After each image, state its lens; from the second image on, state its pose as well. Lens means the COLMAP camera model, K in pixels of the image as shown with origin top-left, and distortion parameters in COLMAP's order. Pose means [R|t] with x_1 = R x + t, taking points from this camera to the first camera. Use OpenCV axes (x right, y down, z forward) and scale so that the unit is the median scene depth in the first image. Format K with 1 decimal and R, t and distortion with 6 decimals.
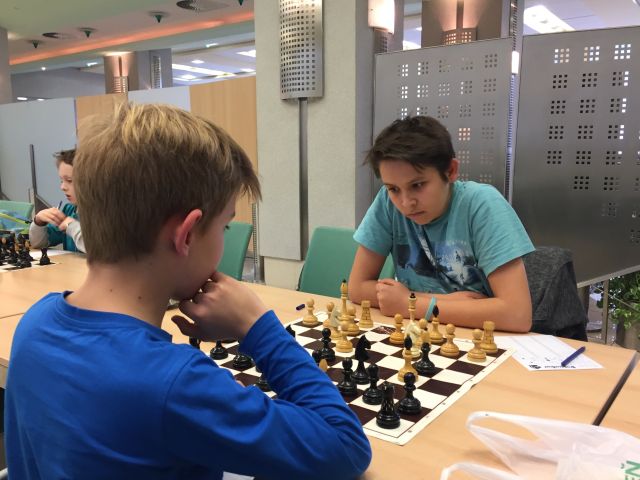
lens RADIAL K [[572.7, 0, 320.0], [0, 572.7, 240.0], [0, 0, 1]] dist [0.088787, -0.143405]
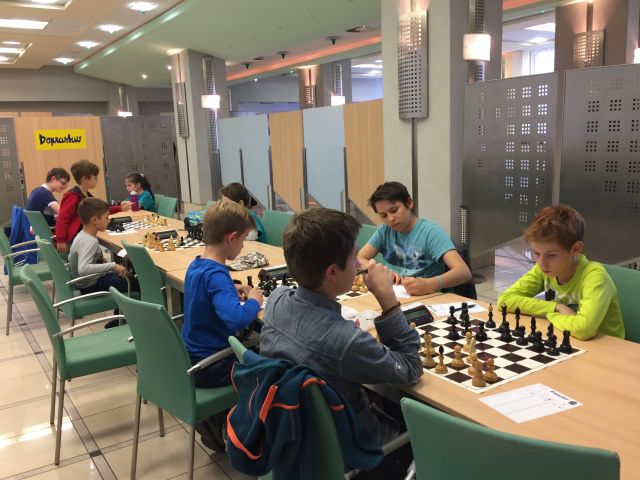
lens RADIAL K [[572.7, 0, 320.0], [0, 572.7, 240.0], [0, 0, 1]] dist [0.088787, -0.143405]
pose [[0.937691, 0.025338, -0.346545, 0.152564], [-0.011205, 0.999024, 0.042725, -0.015255], [0.347290, -0.036180, 0.937060, -0.202931]]
